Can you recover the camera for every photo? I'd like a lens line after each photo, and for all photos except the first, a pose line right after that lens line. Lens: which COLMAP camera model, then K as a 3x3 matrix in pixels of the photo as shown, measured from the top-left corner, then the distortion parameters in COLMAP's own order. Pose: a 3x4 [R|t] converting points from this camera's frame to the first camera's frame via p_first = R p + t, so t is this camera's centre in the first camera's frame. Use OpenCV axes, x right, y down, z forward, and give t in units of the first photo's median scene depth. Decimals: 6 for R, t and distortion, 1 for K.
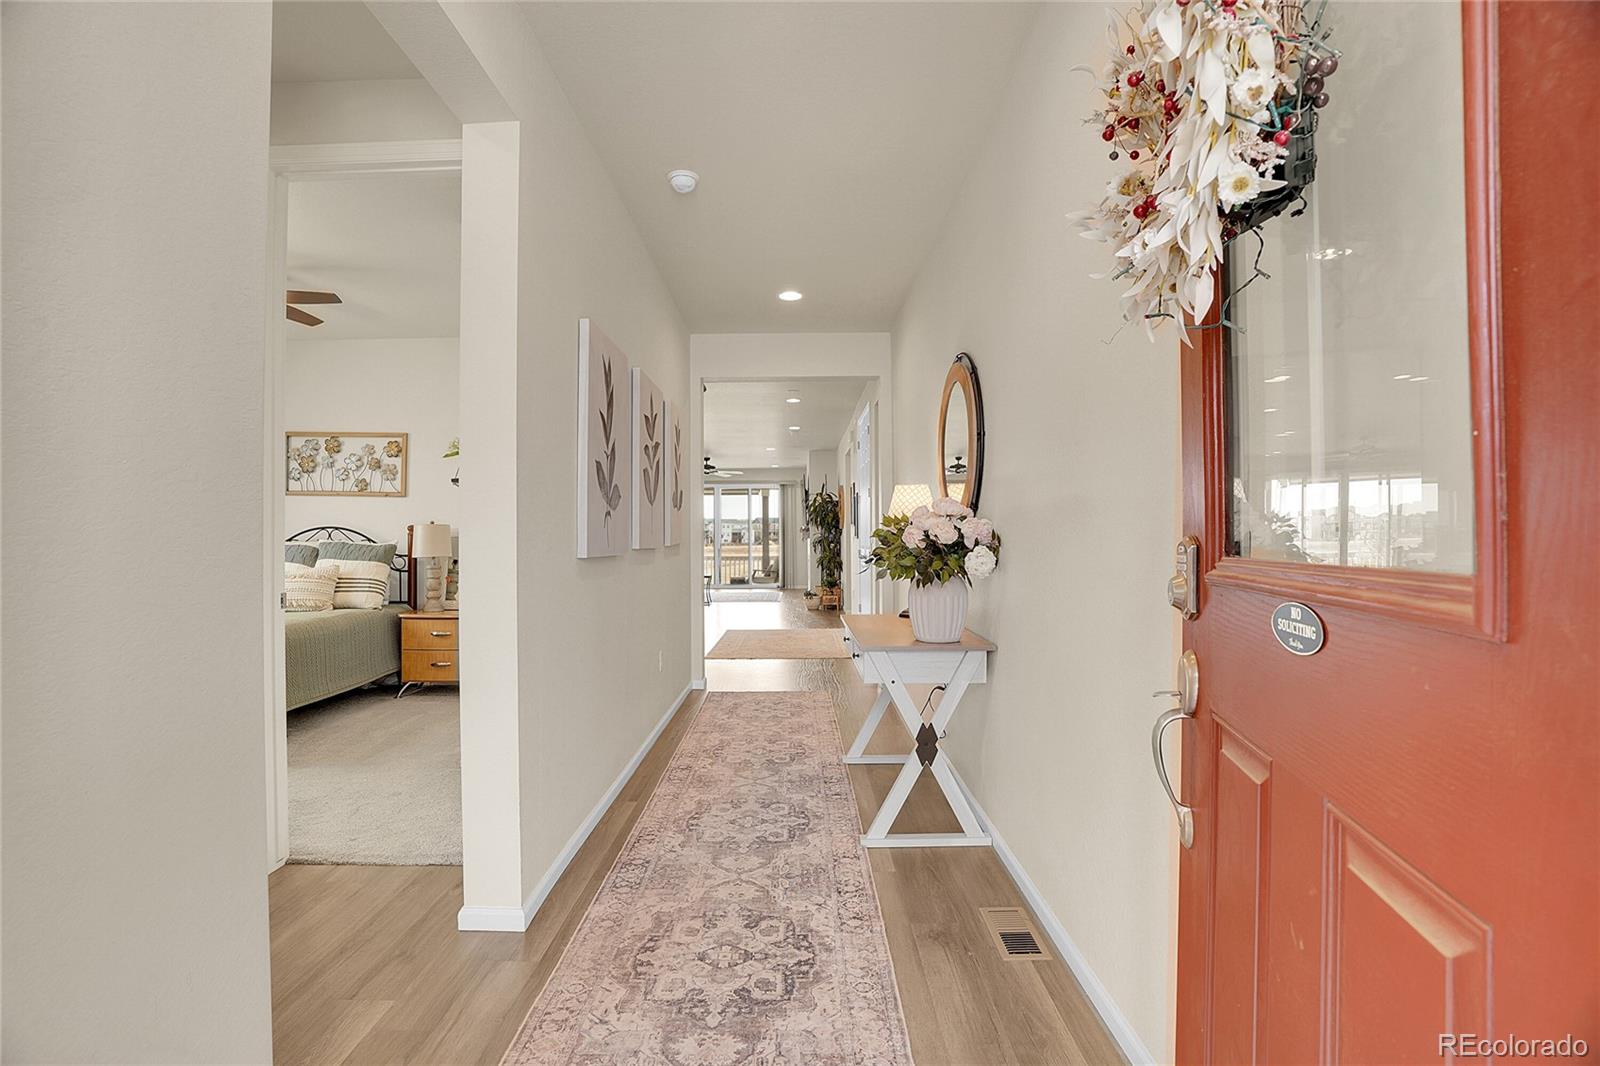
lens RADIAL K [[739.6, 0, 793.5], [0, 739.6, 534.3], [0, 0, 1]] dist [-0.068892, 0.027872]
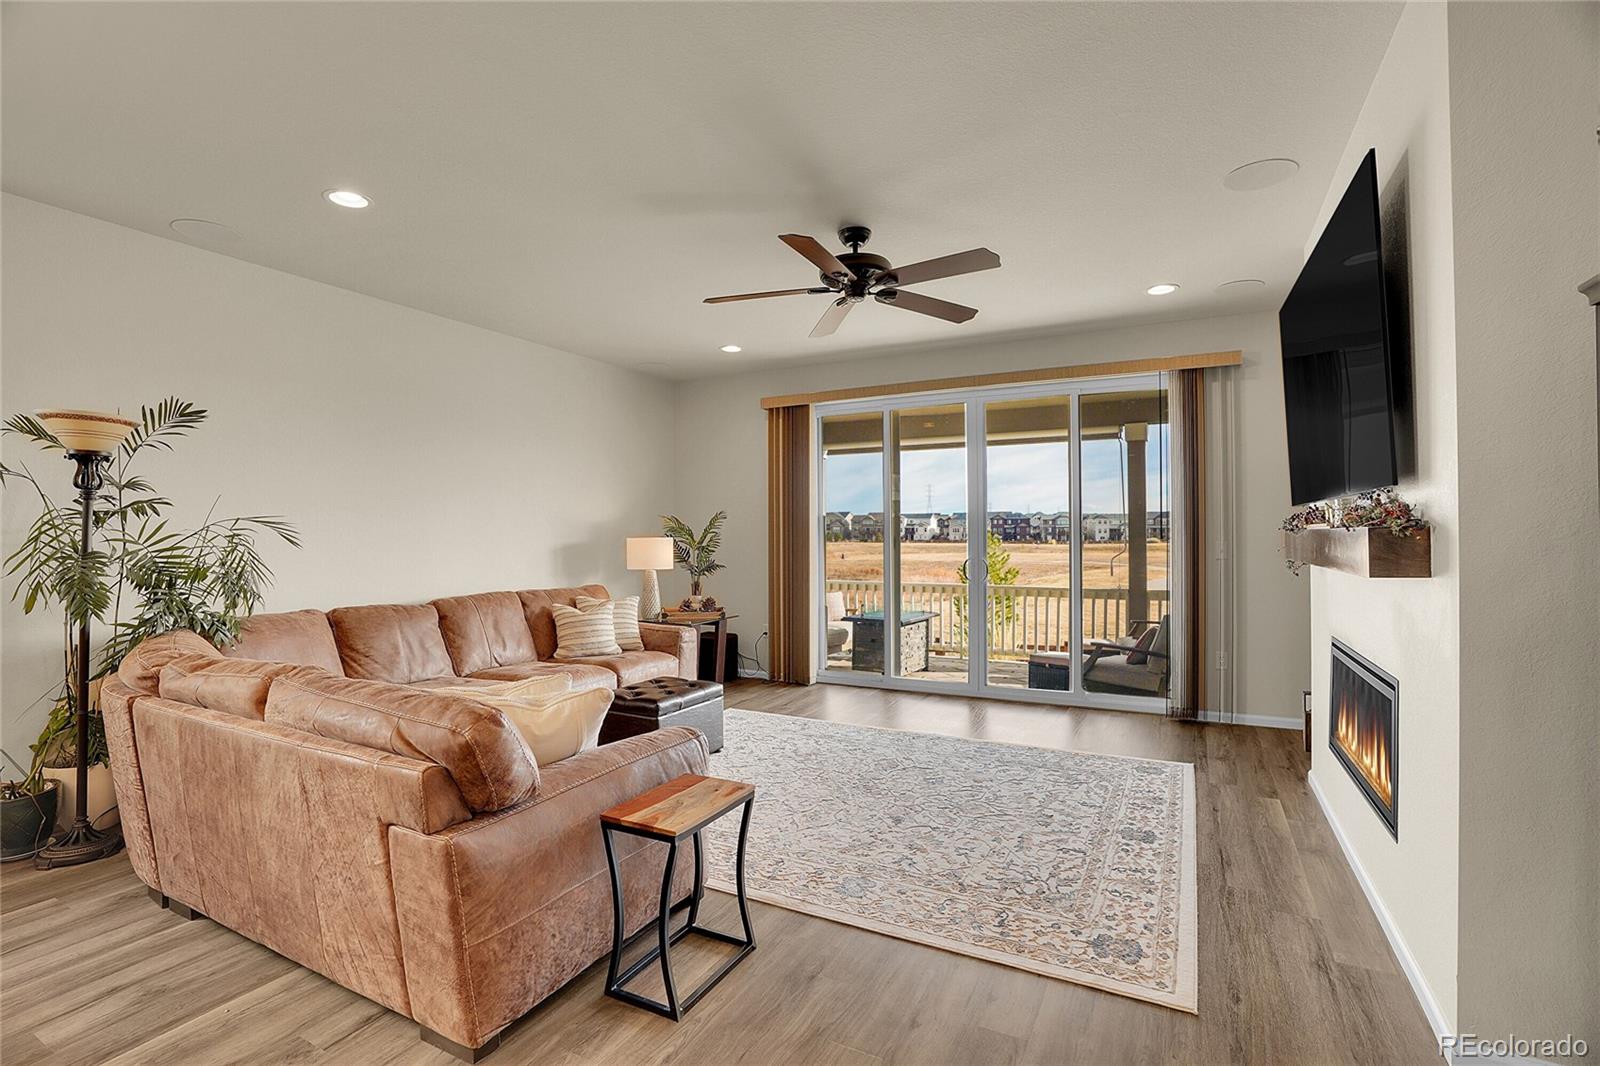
lens RADIAL K [[739.6, 0, 793.5], [0, 739.6, 534.3], [0, 0, 1]] dist [-0.068892, 0.027872]
pose [[0.879385, 0.007296, -0.476056, -0.013219], [-0.004514, 0.999965, 0.006987, -0.002192], [0.476091, -0.003995, 0.879387, 0.573068]]
